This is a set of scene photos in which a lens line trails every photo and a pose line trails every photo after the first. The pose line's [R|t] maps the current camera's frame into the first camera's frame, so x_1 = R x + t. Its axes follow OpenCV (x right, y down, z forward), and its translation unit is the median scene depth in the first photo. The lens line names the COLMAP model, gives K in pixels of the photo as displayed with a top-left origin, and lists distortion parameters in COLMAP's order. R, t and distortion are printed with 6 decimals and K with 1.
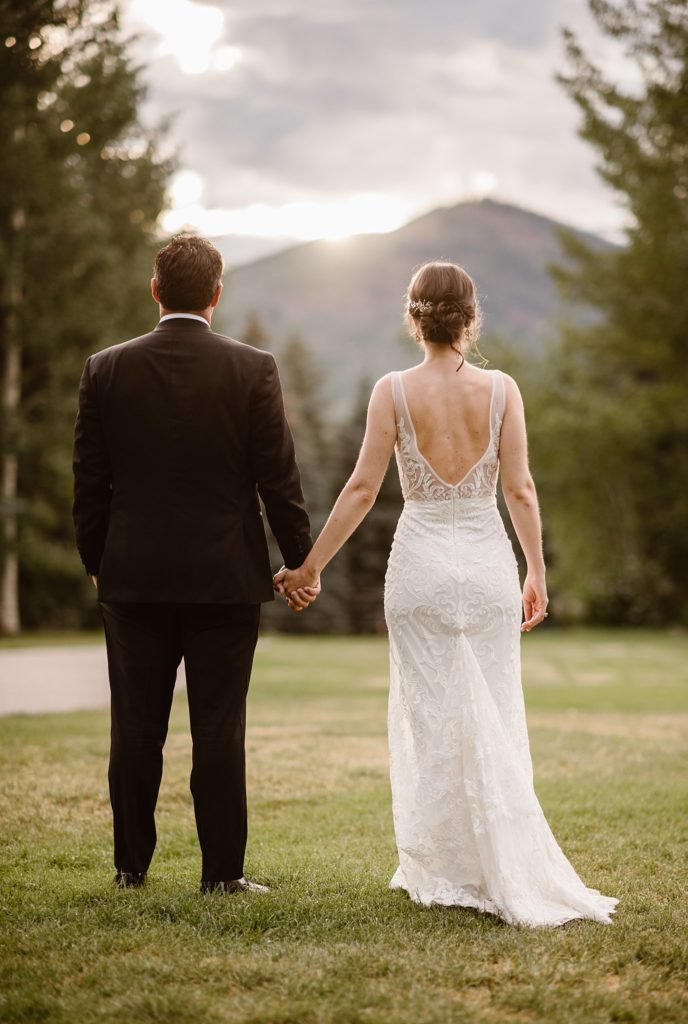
lens RADIAL K [[2476.5, 0, 344.4], [0, 2476.5, 510.4], [0, 0, 1]] dist [0.063154, 0.000000]
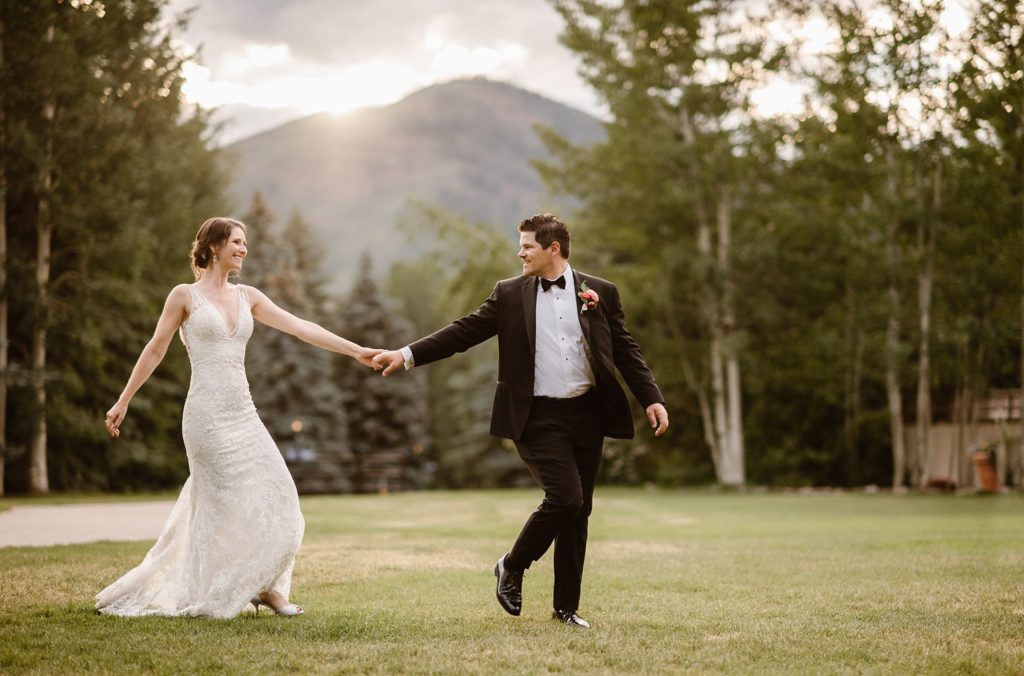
lens RADIAL K [[2476.5, 0, 511.7], [0, 2476.5, 338.2], [0, 0, 1]] dist [0.063154, 0.000000]
pose [[0.997582, 0.000977, 0.069496, -0.005507], [0.000199, 0.999857, -0.016923, 0.000490], [-0.069503, 0.016896, 0.997439, -0.105097]]
